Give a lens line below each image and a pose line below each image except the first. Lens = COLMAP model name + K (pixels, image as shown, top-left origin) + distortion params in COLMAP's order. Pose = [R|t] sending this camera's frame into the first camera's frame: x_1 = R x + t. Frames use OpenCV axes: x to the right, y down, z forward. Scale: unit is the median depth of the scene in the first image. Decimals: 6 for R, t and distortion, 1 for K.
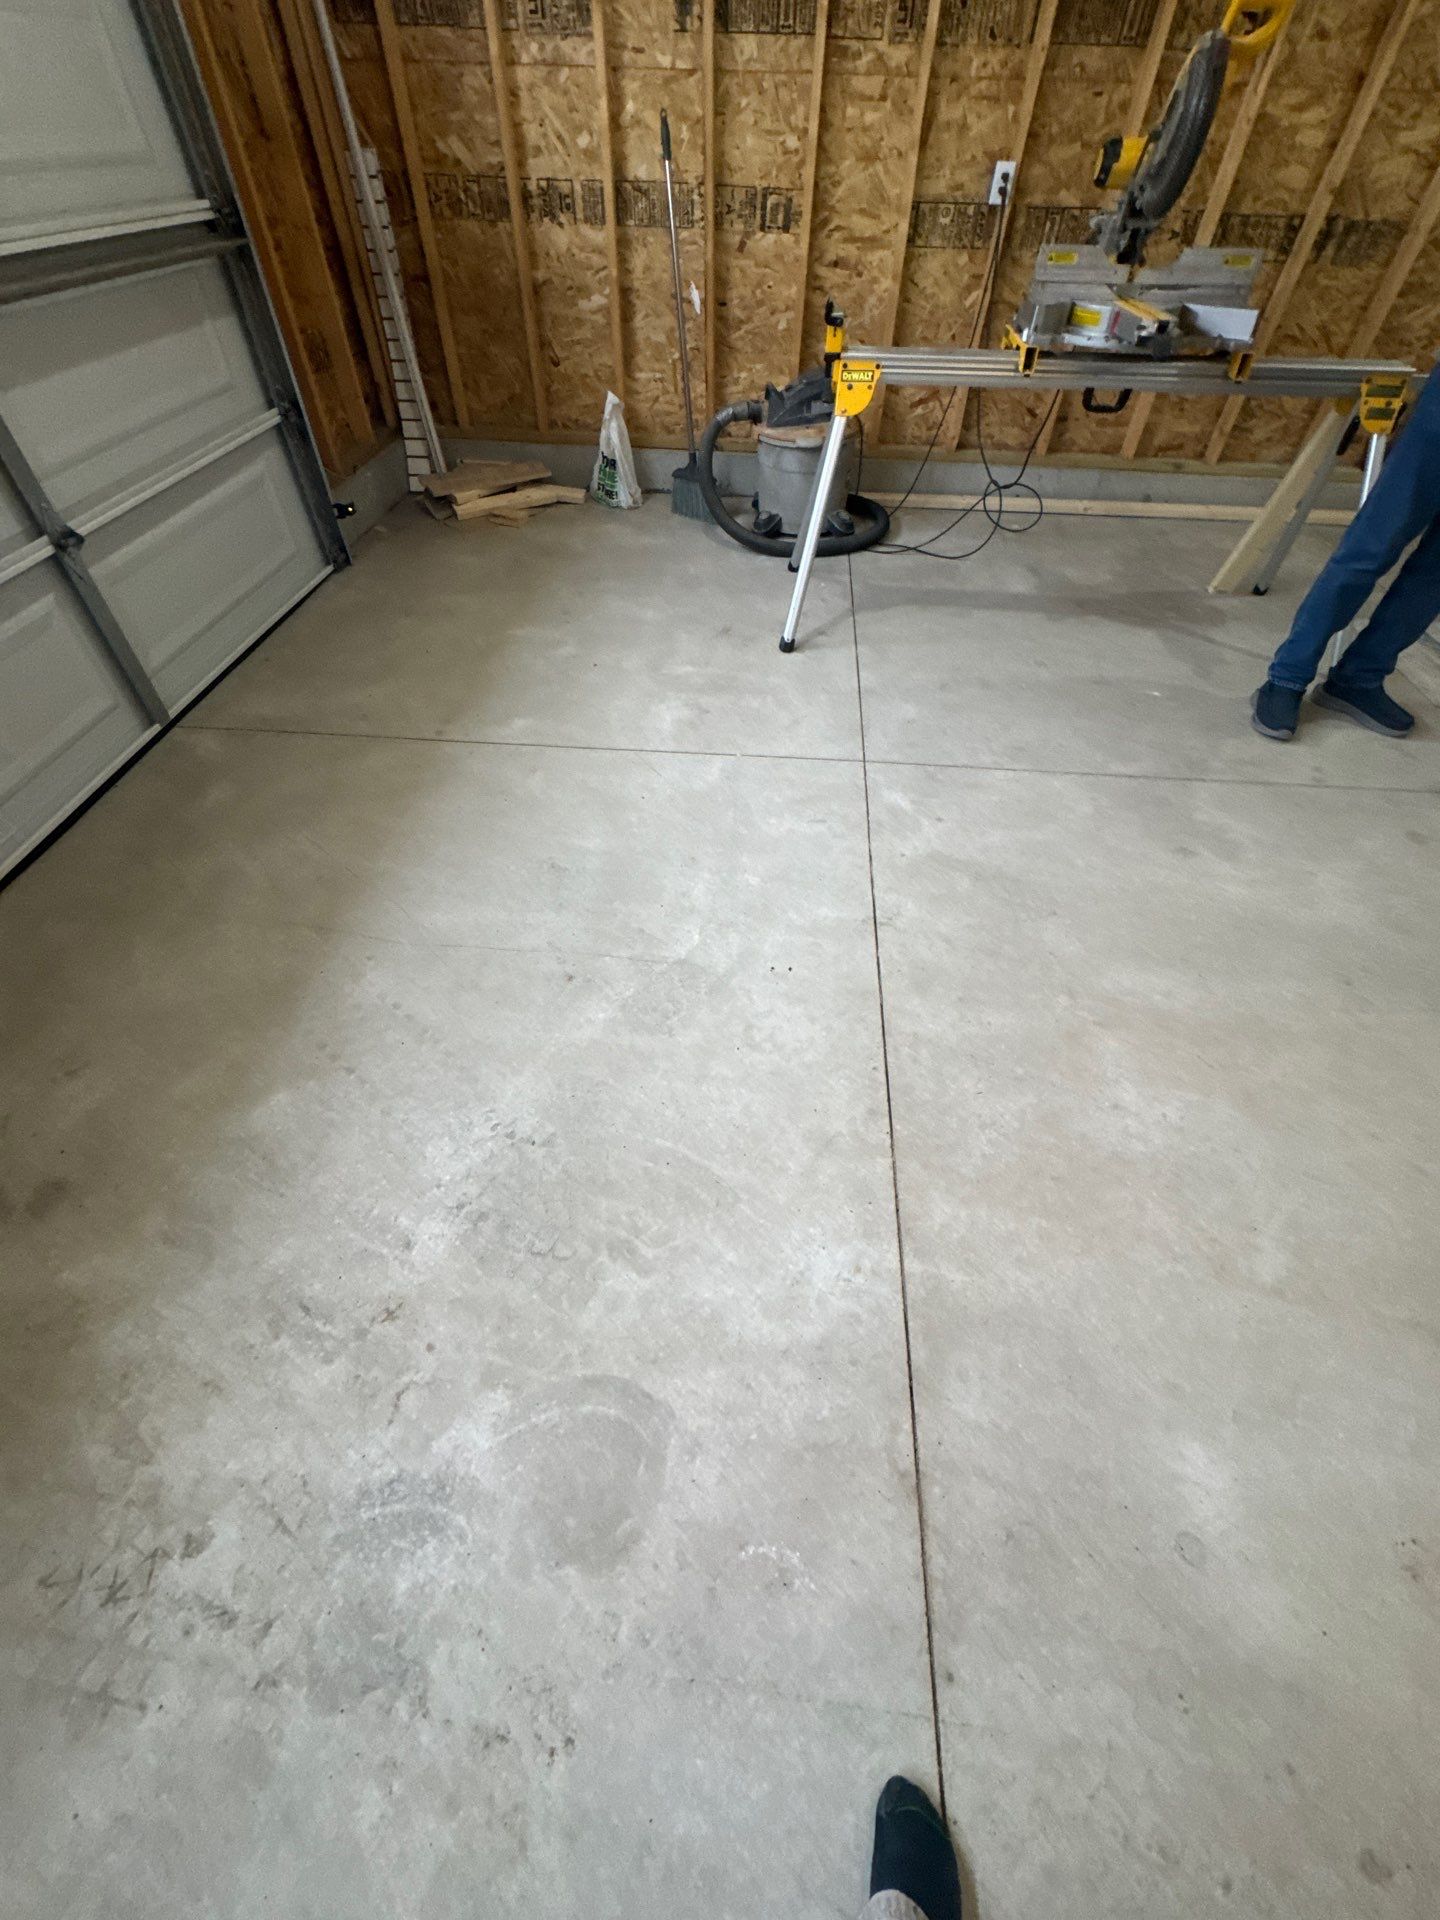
lens RADIAL K [[762.0, 0, 716.9], [0, 762.0, 964.7], [0, 0, 1]] dist [0.000015, -0.000304]
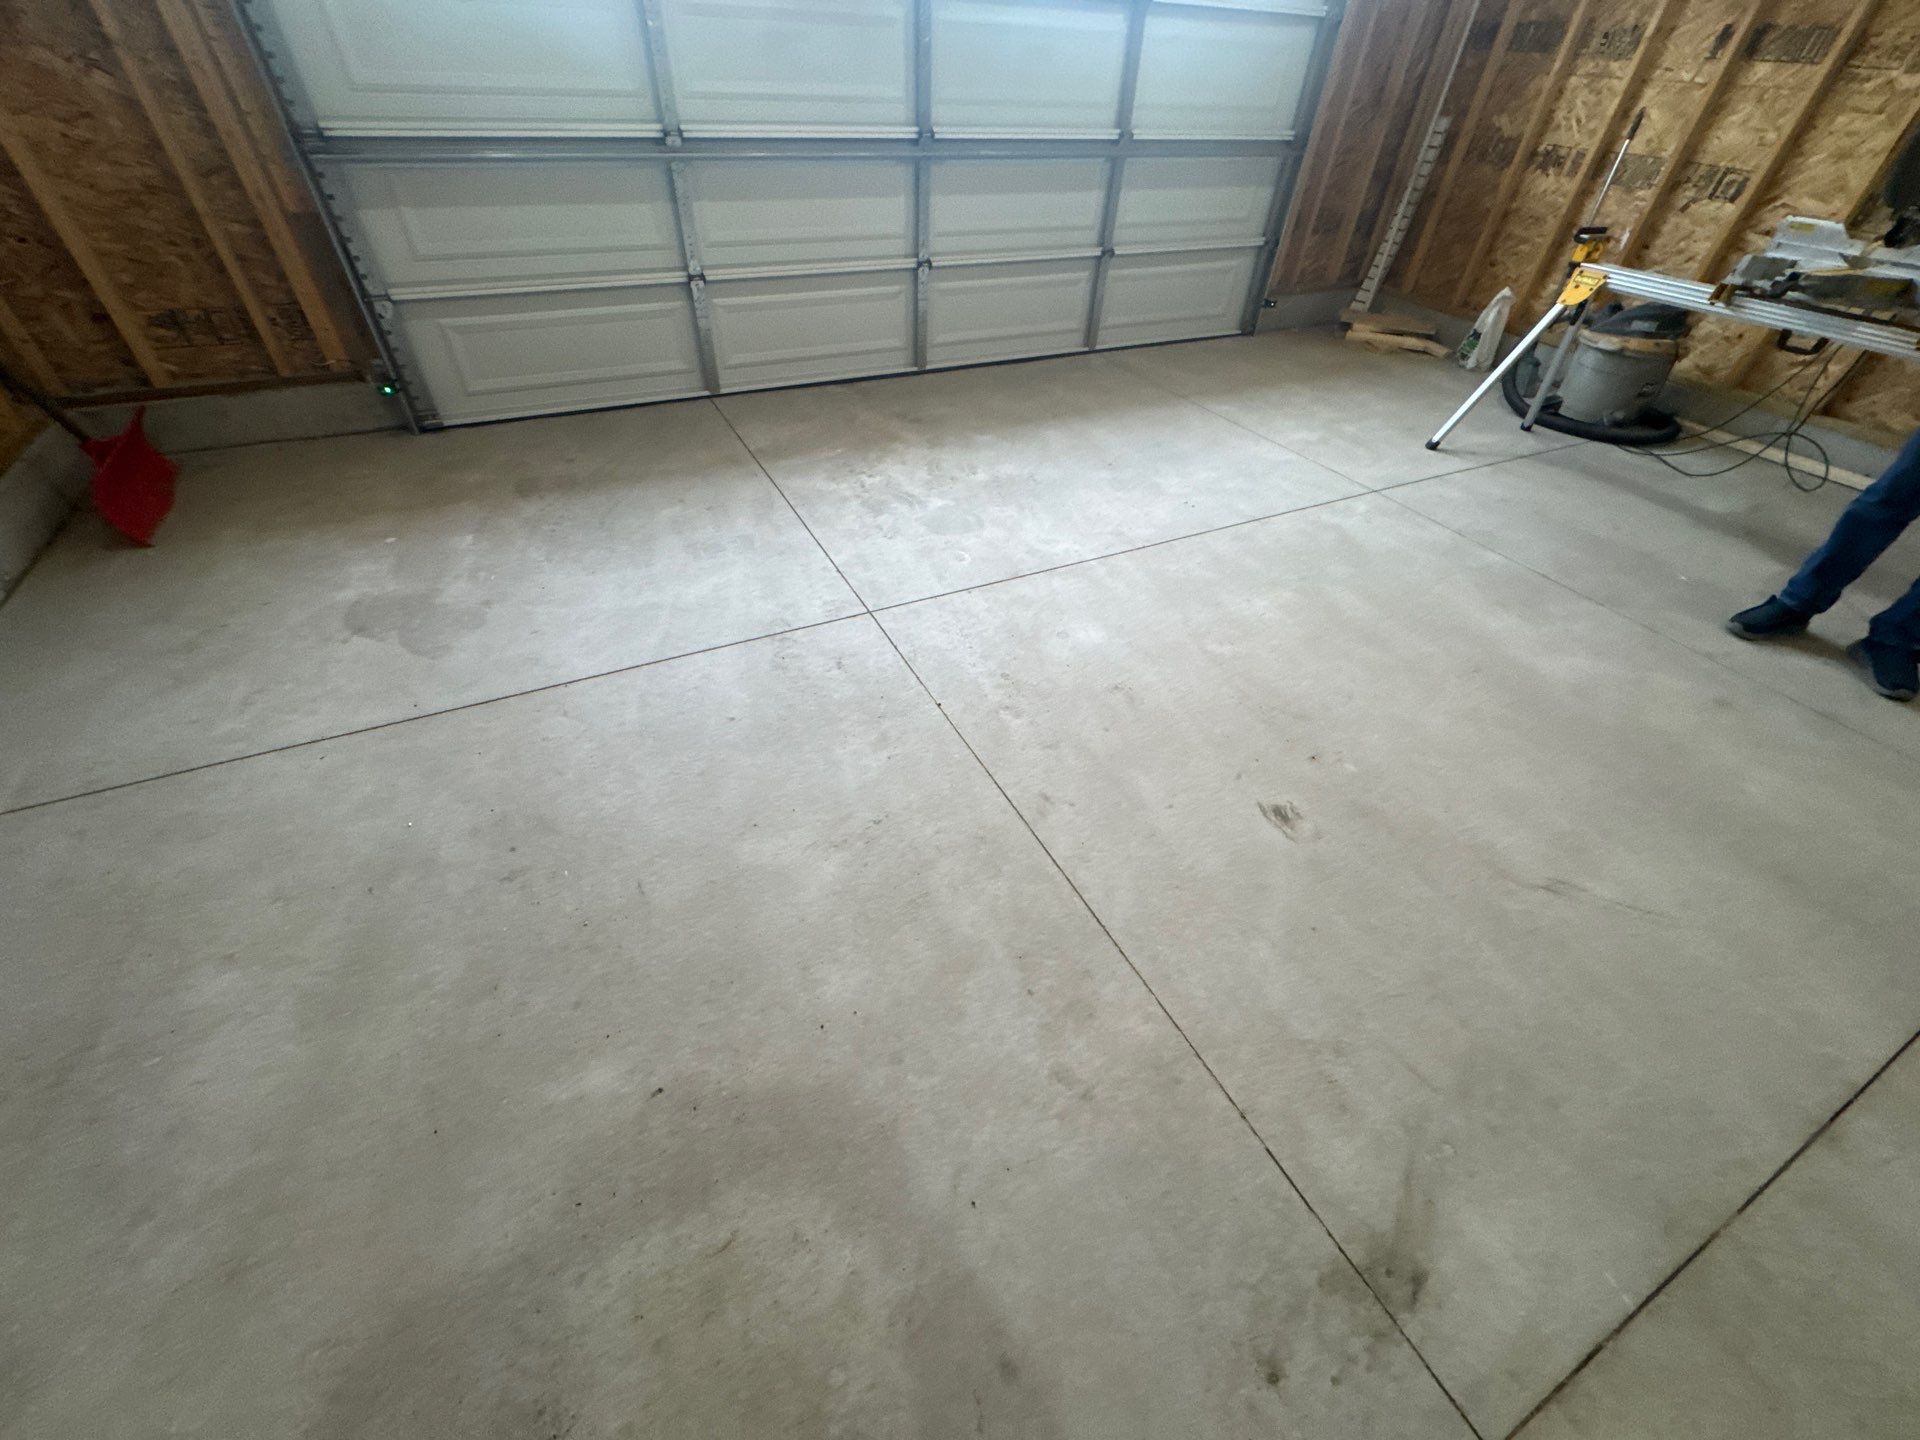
lens RADIAL K [[762.0, 0, 957.6], [0, 762.0, 718.4], [0, 0, 1]] dist [0.000015, -0.000304]
pose [[0.525988, 0.569998, -0.631220, 0.730787], [-0.656729, 0.743794, 0.124409, 0.309917], [0.540411, 0.349103, 0.765561, -0.308458]]
